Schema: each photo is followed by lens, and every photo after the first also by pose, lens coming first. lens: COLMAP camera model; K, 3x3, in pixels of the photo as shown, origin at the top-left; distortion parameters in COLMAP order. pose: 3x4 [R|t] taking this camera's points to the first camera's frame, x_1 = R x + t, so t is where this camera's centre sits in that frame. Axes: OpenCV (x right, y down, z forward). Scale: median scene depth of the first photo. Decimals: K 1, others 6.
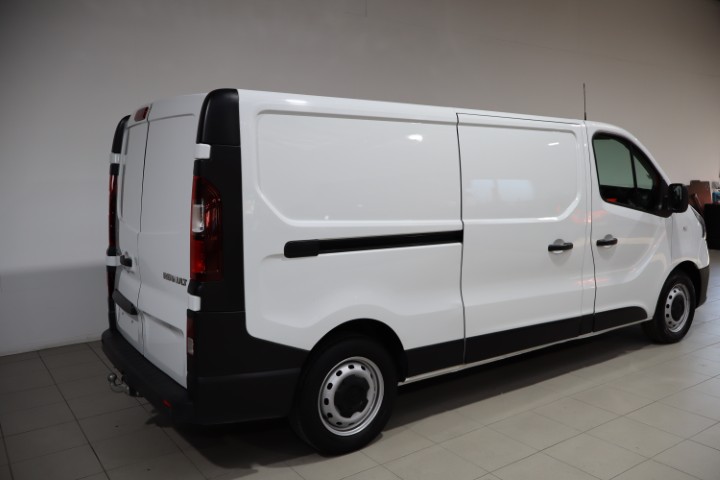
lens RADIAL K [[580.9, 0, 360.0], [0, 580.9, 240.0], [0, 0, 1]] dist [0.001216, -0.001533]
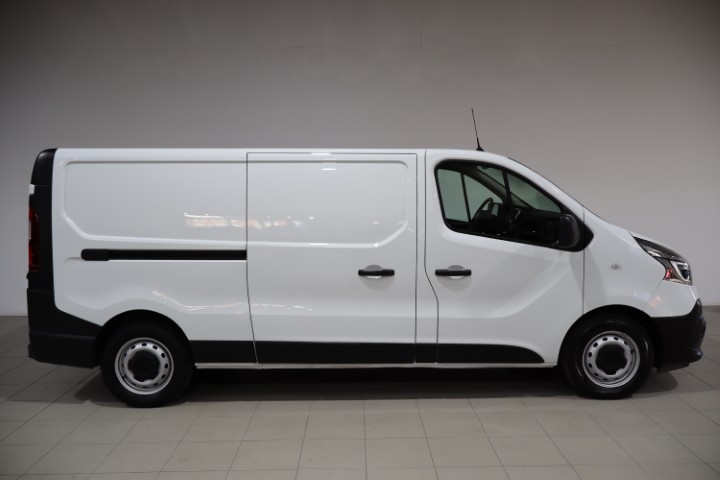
lens RADIAL K [[580.9, 0, 360.0], [0, 580.9, 240.0], [0, 0, 1]] dist [0.001216, -0.001533]
pose [[0.832776, 0.056258, -0.550744, 1.034253], [-0.061908, 0.998047, 0.008339, -0.062174], [0.550138, 0.027151, 0.834632, 0.124407]]
